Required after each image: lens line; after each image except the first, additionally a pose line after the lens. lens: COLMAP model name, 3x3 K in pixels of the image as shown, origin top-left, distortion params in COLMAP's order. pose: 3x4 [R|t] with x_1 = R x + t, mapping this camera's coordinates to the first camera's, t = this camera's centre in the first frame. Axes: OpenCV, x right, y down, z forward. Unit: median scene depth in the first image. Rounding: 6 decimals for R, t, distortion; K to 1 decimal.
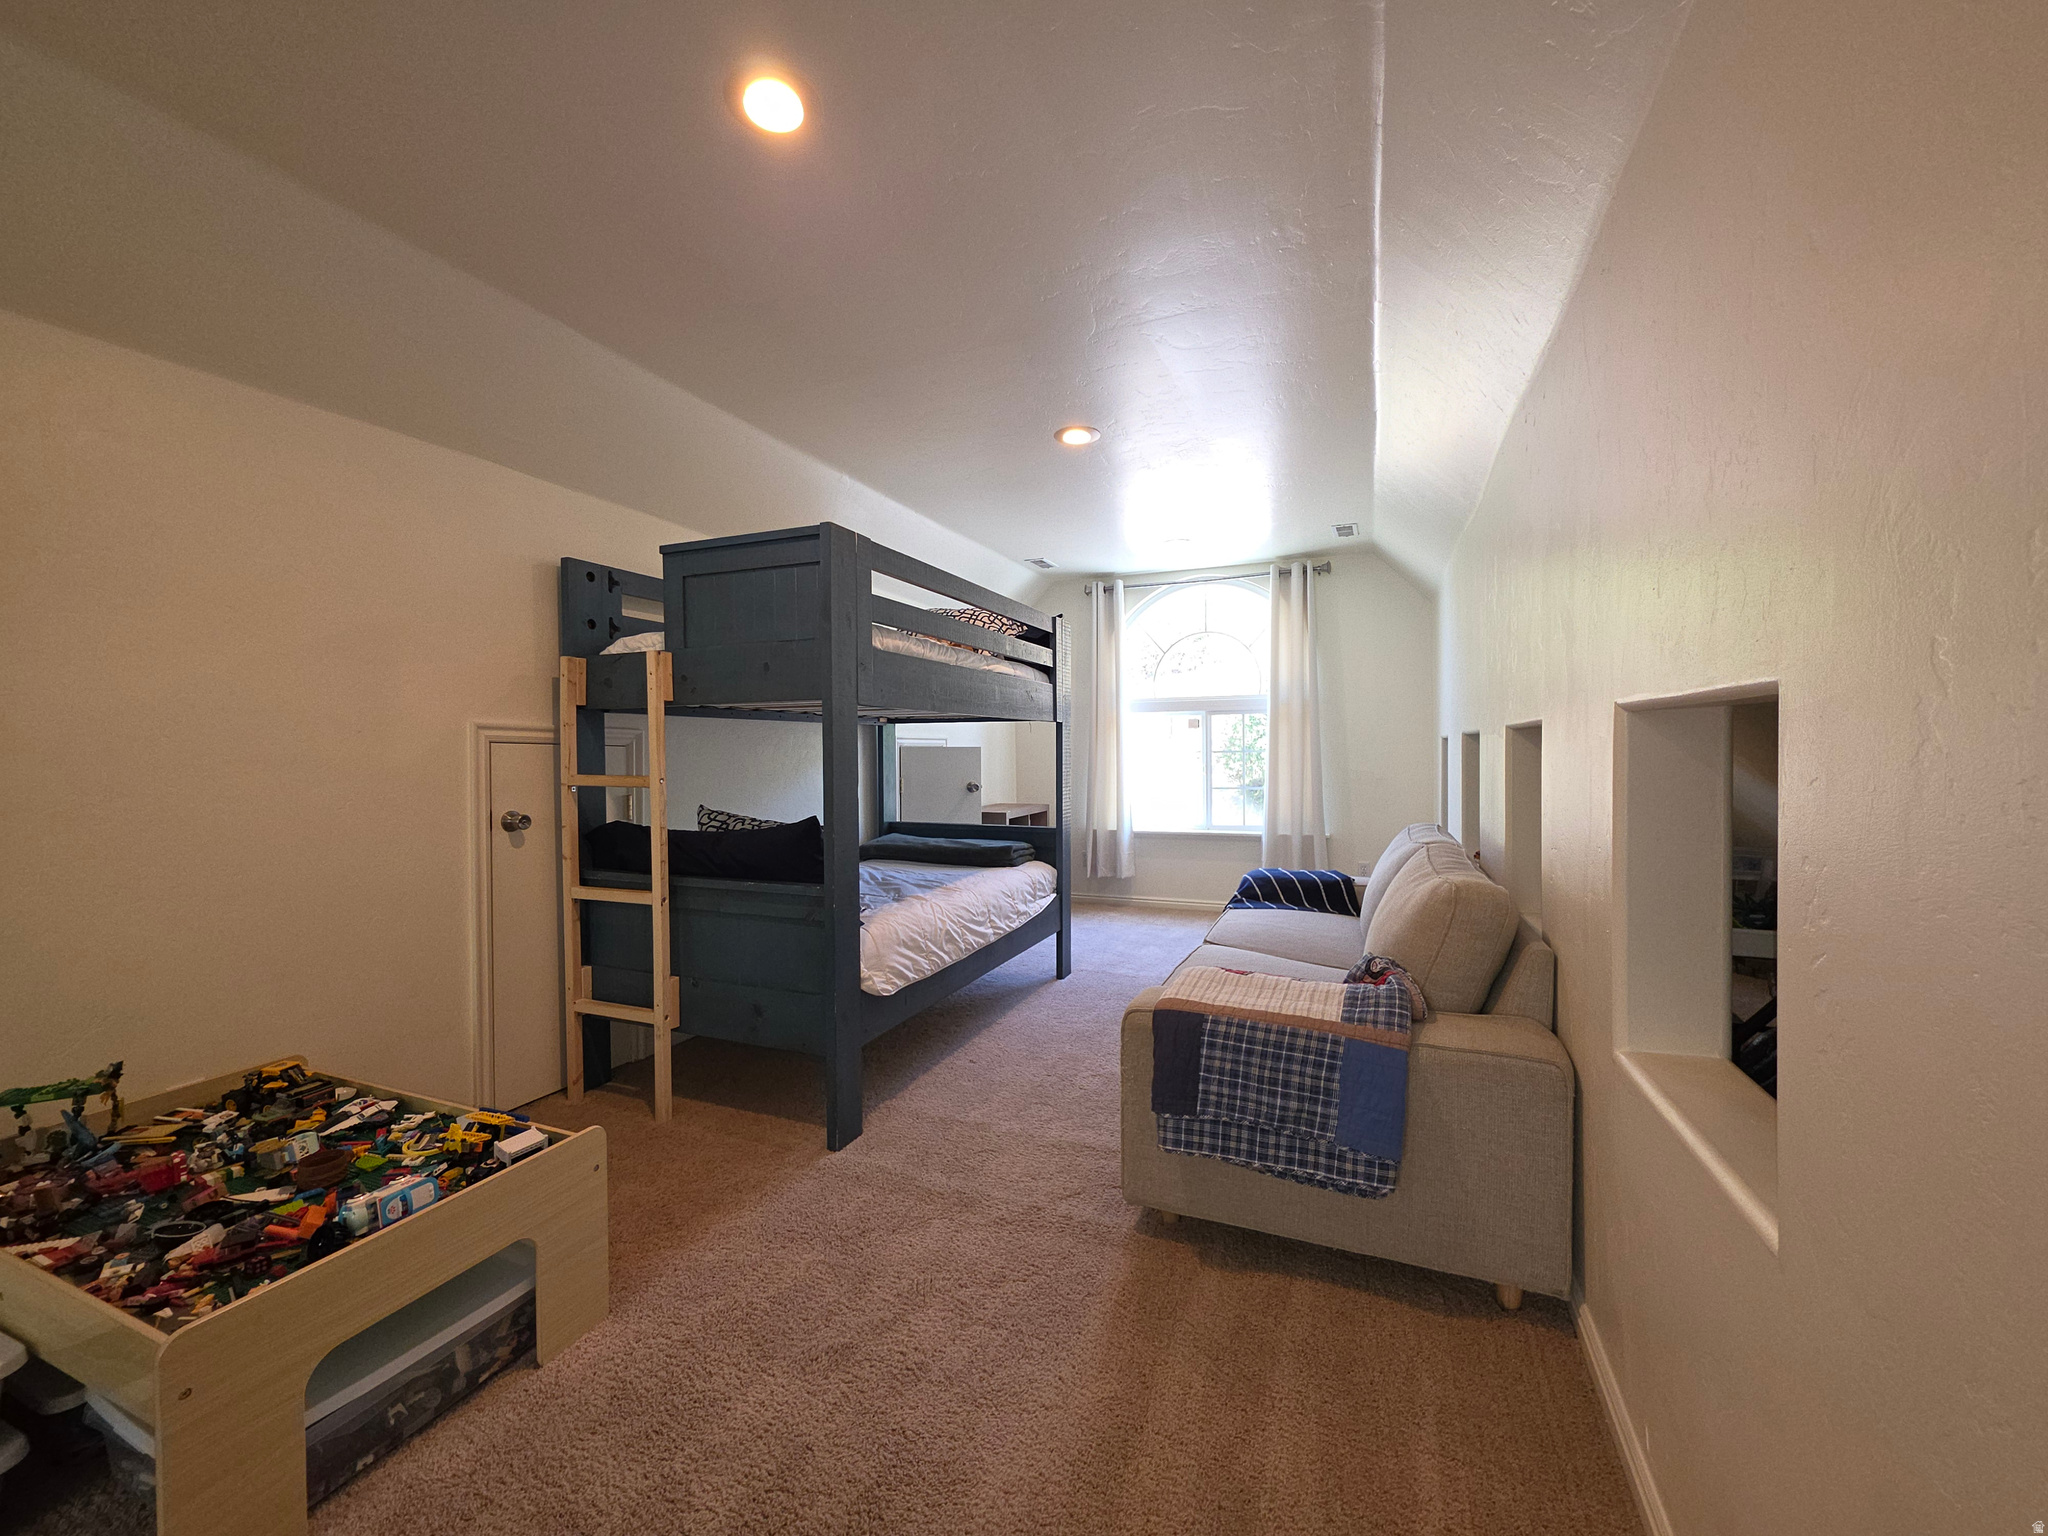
lens RADIAL K [[817.4, 0, 1016.1], [0, 817.4, 770.8], [0, 0, 1]] dist [0.000117, 0.000468]
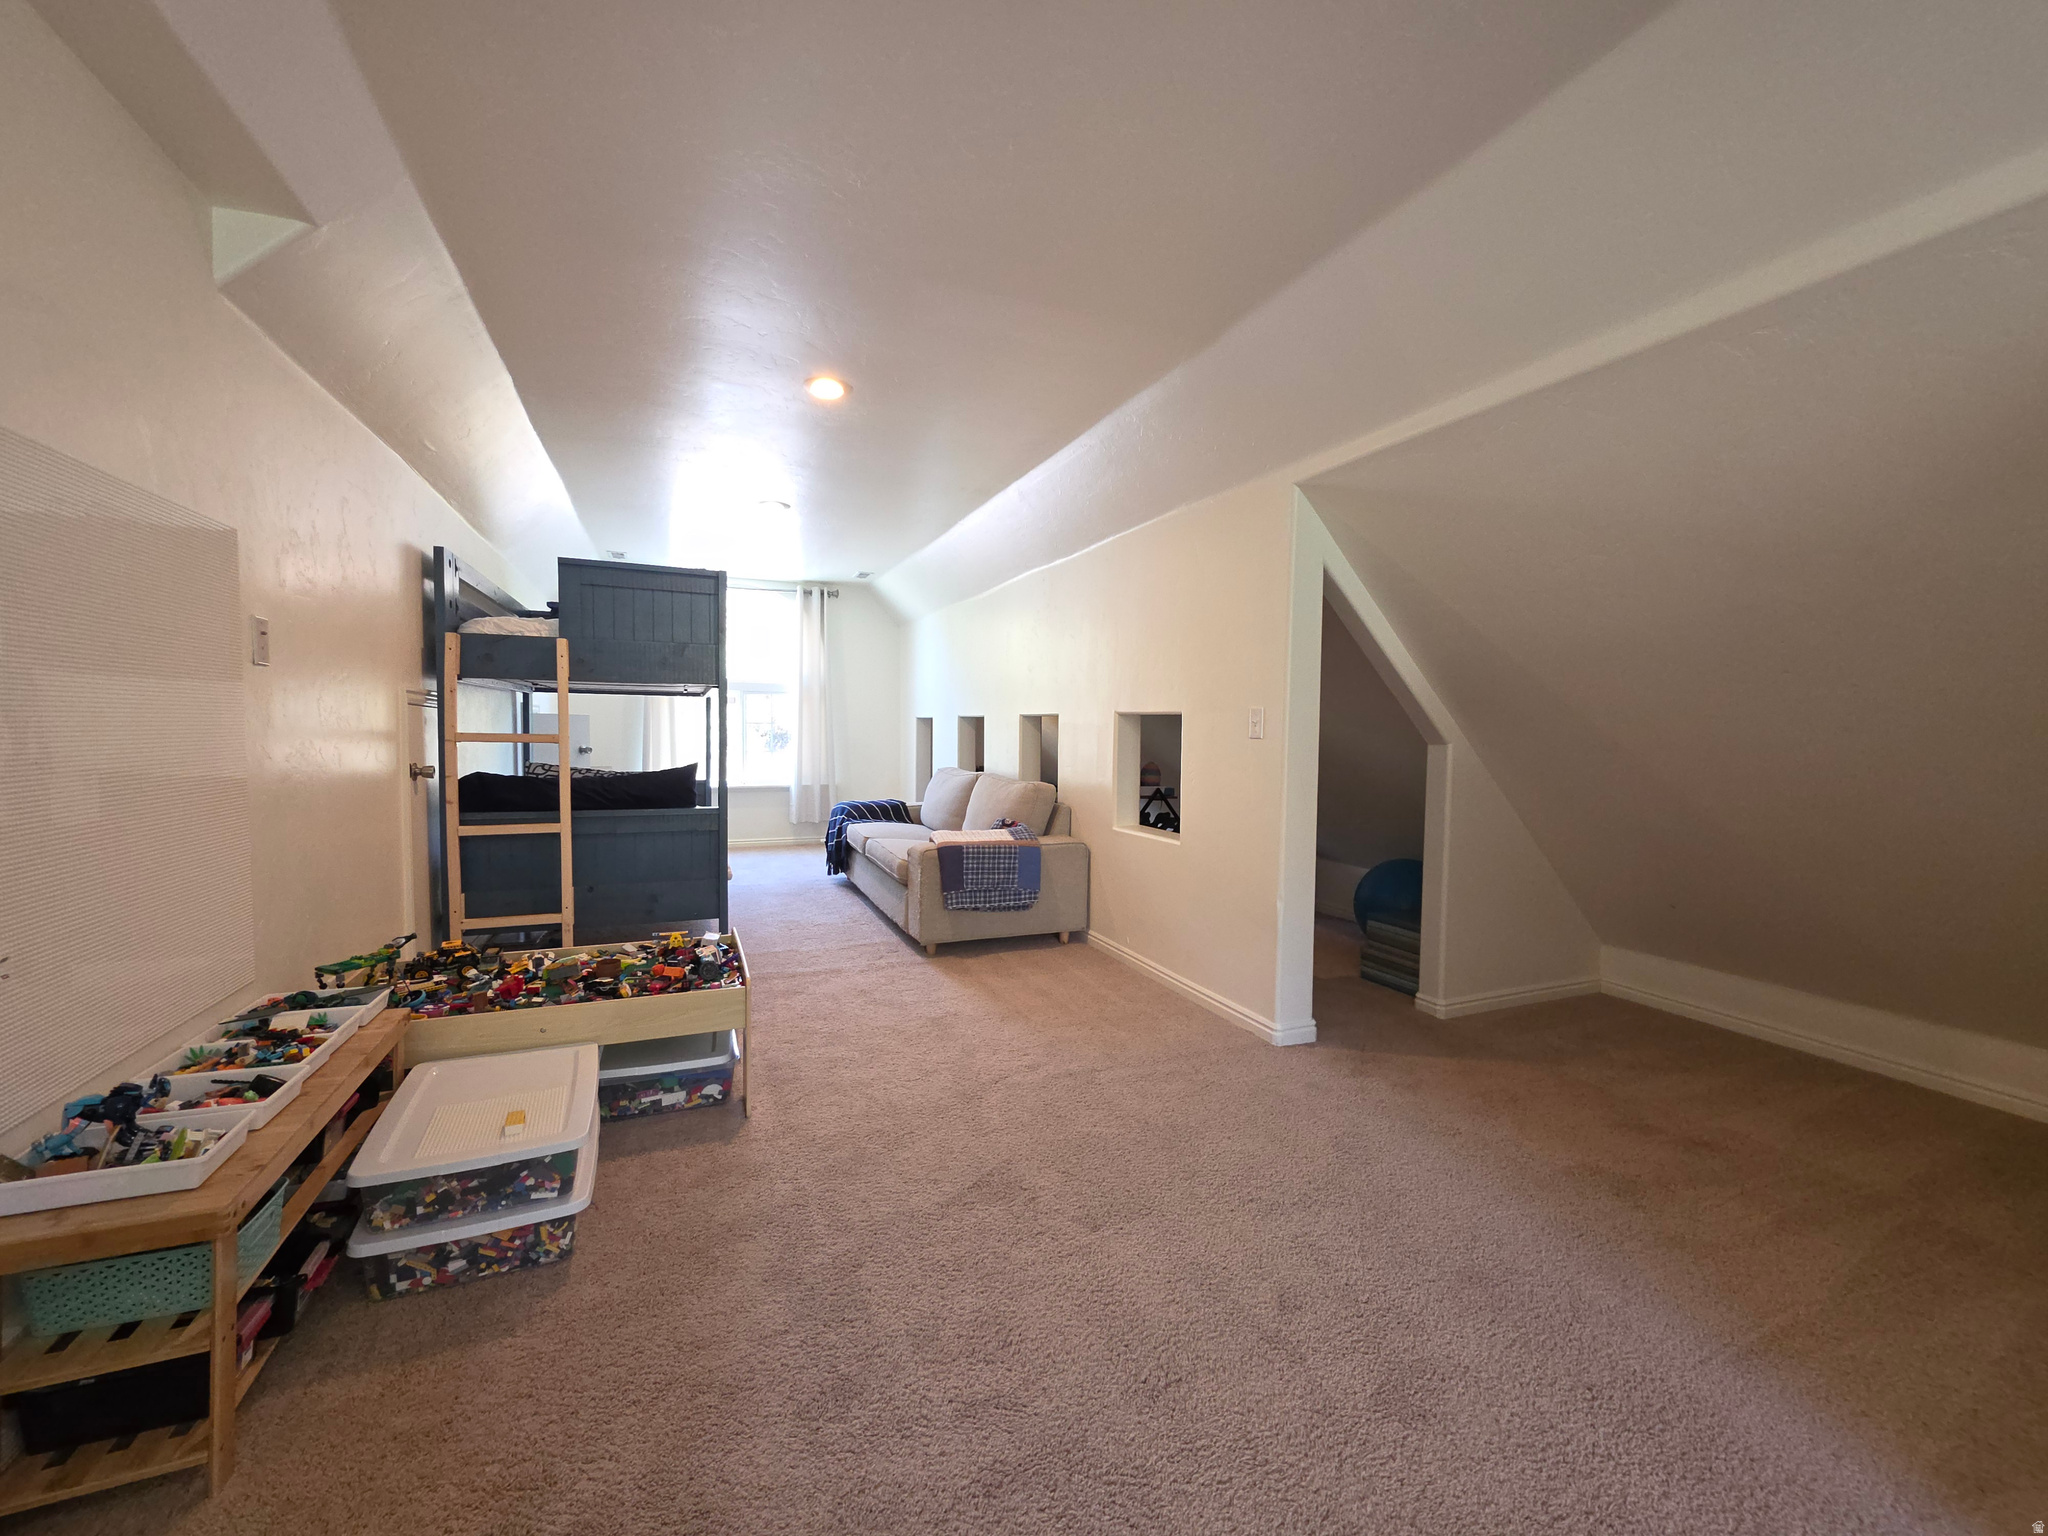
lens RADIAL K [[817.4, 0, 1016.1], [0, 817.4, 770.8], [0, 0, 1]] dist [0.000117, 0.000468]
pose [[0.701406, -0.019289, 0.712501, -0.866701], [-0.005950, 0.999440, 0.032914, 0.015994], [-0.712737, -0.027326, 0.700899, -0.449592]]
